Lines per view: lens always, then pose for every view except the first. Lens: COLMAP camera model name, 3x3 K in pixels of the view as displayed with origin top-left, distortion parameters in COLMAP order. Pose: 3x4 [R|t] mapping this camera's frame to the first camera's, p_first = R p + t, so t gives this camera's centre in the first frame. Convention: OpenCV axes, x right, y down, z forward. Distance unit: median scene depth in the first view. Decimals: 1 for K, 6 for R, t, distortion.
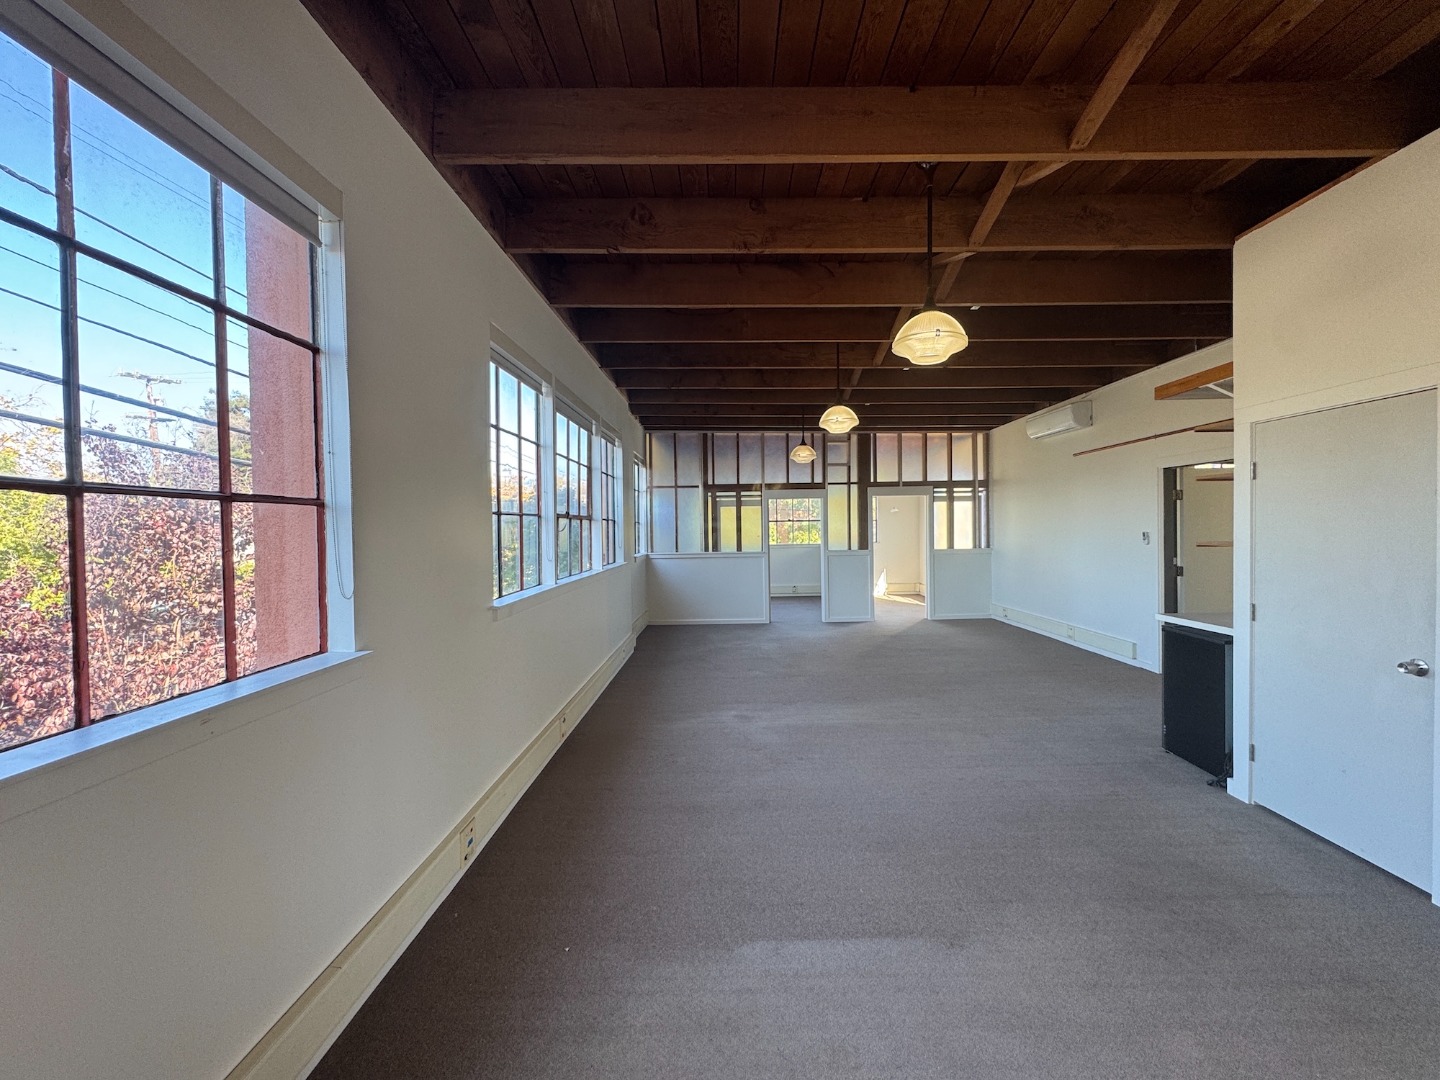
lens RADIAL K [[576.9, 0, 720.0], [0, 576.9, 540.0], [0, 0, 1]] dist [-0.001353, 0.000210]
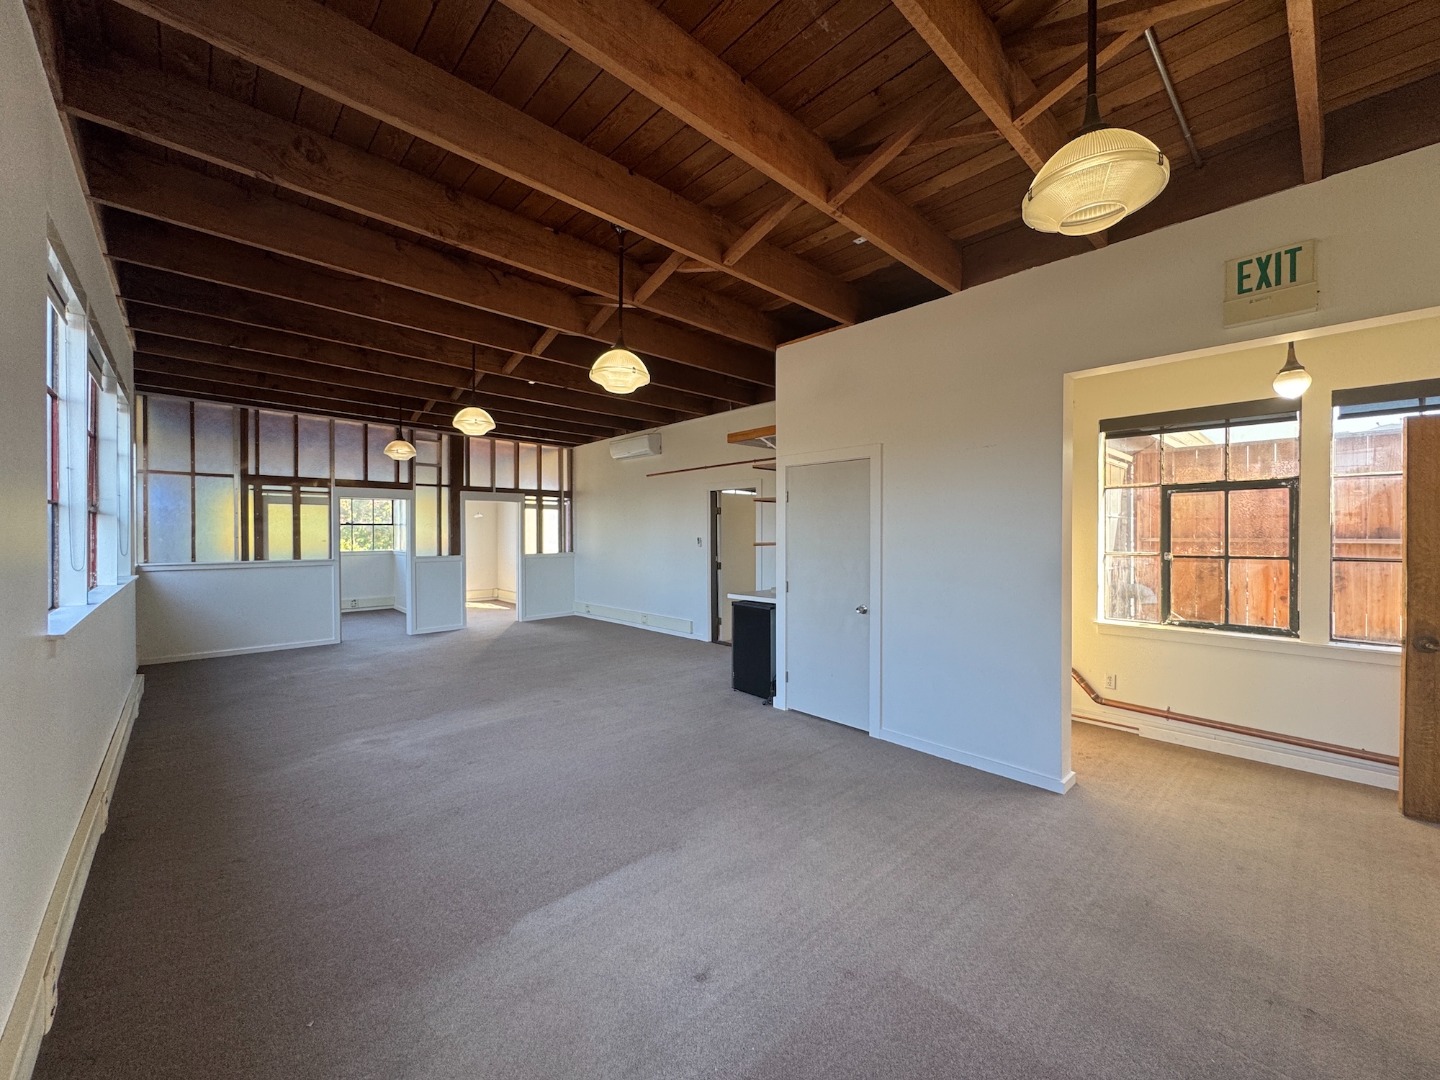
lens RADIAL K [[576.9, 0, 720.0], [0, 576.9, 540.0], [0, 0, 1]] dist [-0.001353, 0.000210]
pose [[0.723894, 0.005625, 0.689888, -0.180809], [0.004580, 0.999906, -0.012958, 0.010870], [-0.689896, 0.012540, 0.723800, -0.007579]]
